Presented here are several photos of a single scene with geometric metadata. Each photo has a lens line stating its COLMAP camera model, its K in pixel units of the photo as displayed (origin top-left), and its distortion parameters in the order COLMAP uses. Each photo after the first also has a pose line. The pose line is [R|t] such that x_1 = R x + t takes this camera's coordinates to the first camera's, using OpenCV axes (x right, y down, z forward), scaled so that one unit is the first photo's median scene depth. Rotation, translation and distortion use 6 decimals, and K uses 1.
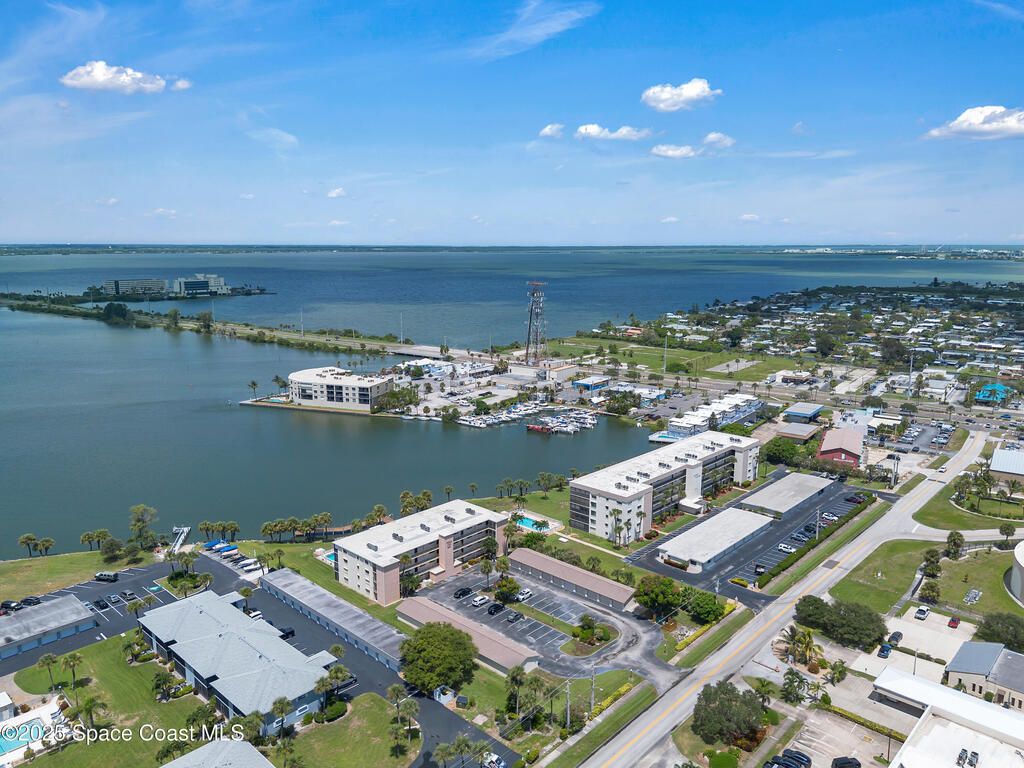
lens RADIAL K [[733.7, 0, 508.7], [0, 733.7, 385.9], [0, 0, 1]] dist [0.082136, -0.087232]
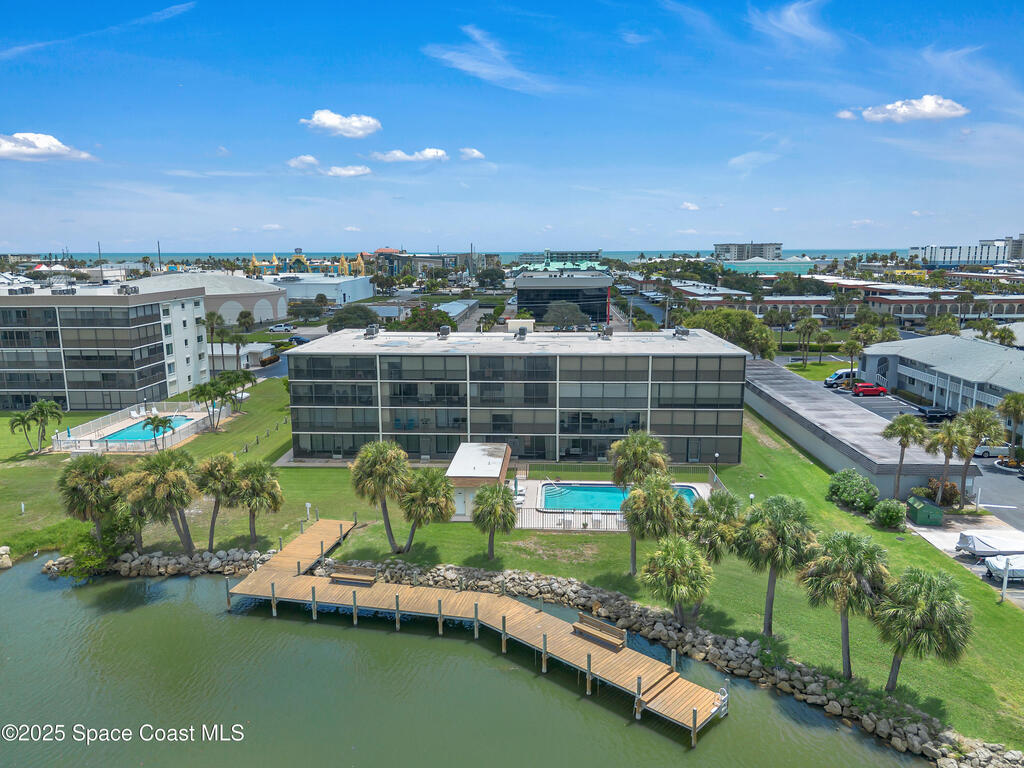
lens RADIAL K [[733.7, 0, 508.7], [0, 733.7, 385.9], [0, 0, 1]] dist [0.082136, -0.087232]
pose [[-0.646687, -0.136549, 0.750434, -0.373456], [0.152482, 0.940842, 0.302597, 0.086798], [-0.747359, 0.310114, -0.587609, 1.123684]]
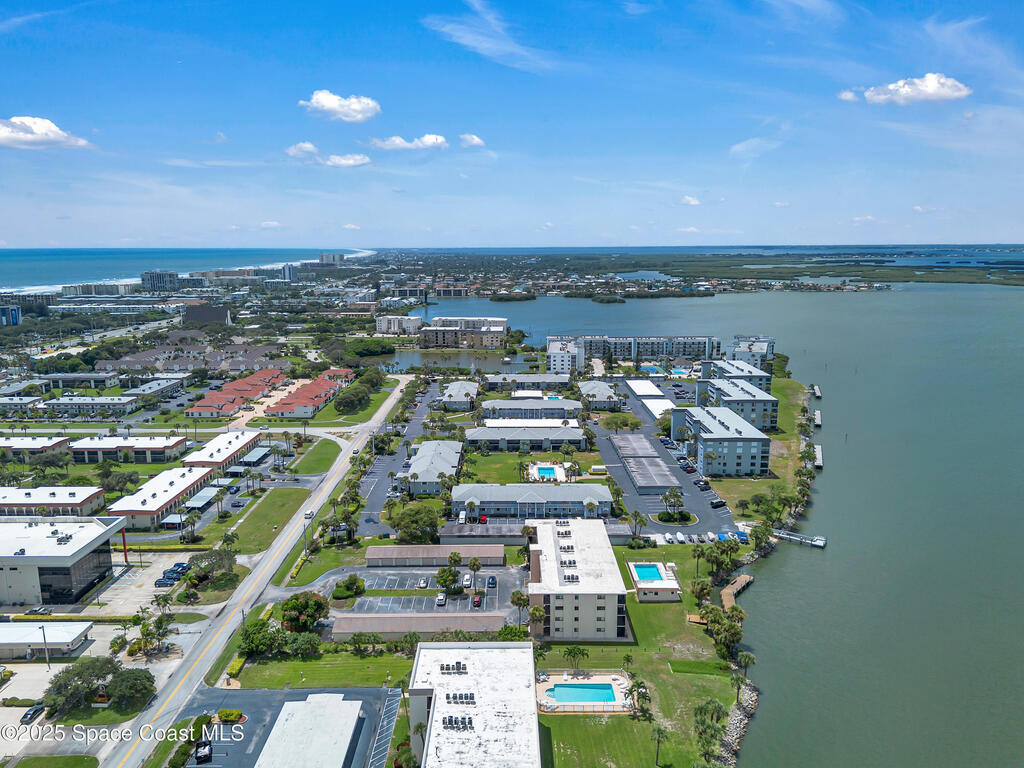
lens RADIAL K [[733.7, 0, 508.7], [0, 733.7, 385.9], [0, 0, 1]] dist [0.082136, -0.087232]
pose [[-0.727326, 0.132057, -0.673467, 0.484560], [-0.130971, 0.936569, 0.325092, -0.263043], [0.673679, 0.324653, -0.663895, 1.346984]]
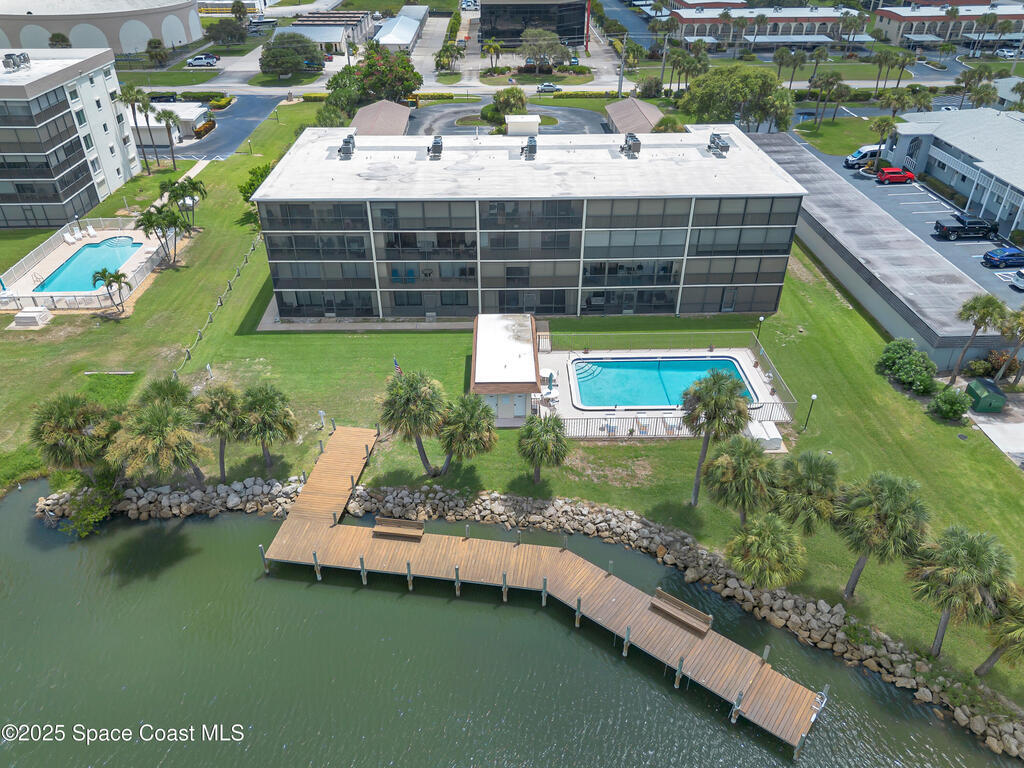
lens RADIAL K [[733.7, 0, 508.7], [0, 733.7, 385.9], [0, 0, 1]] dist [0.082136, -0.087232]
pose [[-0.703591, -0.389589, 0.594289, -0.315210], [0.139664, 0.744188, 0.653206, 0.045621], [-0.696745, 0.542591, -0.469193, 1.100078]]
